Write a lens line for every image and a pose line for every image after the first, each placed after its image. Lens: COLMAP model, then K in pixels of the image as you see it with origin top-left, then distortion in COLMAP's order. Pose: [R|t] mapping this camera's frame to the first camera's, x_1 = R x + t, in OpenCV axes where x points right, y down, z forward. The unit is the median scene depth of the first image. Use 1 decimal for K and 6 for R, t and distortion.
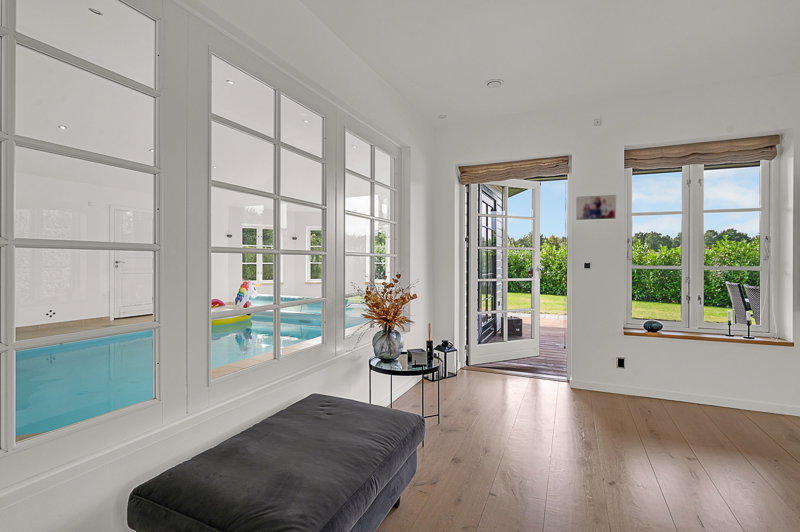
lens RADIAL K [[355.1, 0, 397.4], [0, 355.1, 259.2], [0, 0, 1]] dist [0.000592, 0.000269]
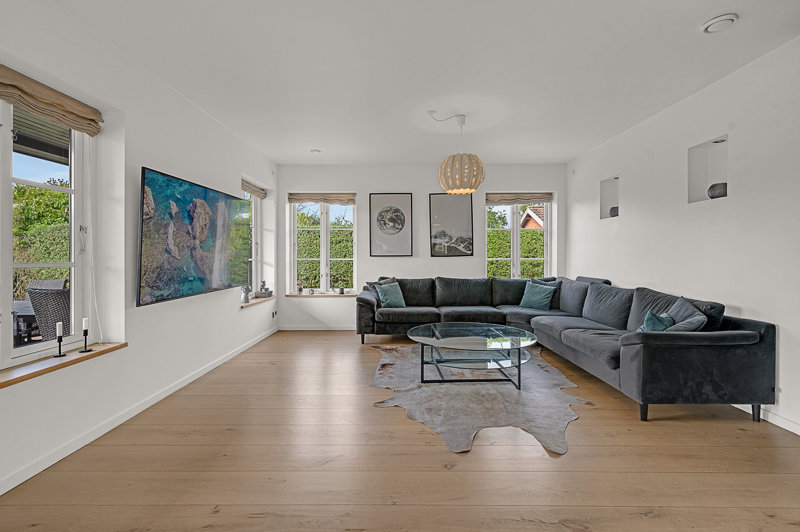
lens RADIAL K [[355.1, 0, 397.4], [0, 355.1, 259.2], [0, 0, 1]] dist [0.000592, 0.000269]
pose [[-0.407527, -0.013349, 0.913095, -0.038390], [-0.005906, 0.999911, 0.011982, -0.000354], [-0.913174, -0.000510, -0.407570, 0.939471]]
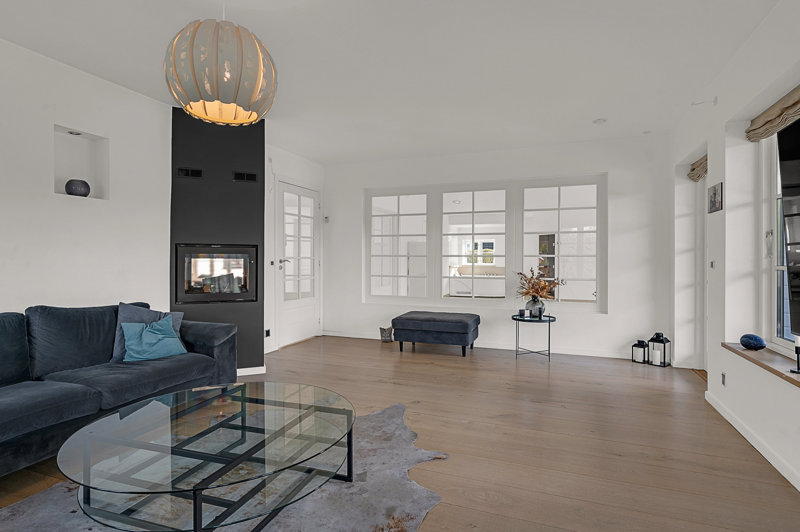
lens RADIAL K [[355.1, 0, 397.4], [0, 355.1, 259.2], [0, 0, 1]] dist [0.000592, 0.000269]
pose [[0.018949, -0.004762, -0.999809, 1.342598], [-0.001130, 0.999988, -0.004784, 0.000824], [0.999820, 0.001221, 0.018944, 0.555748]]
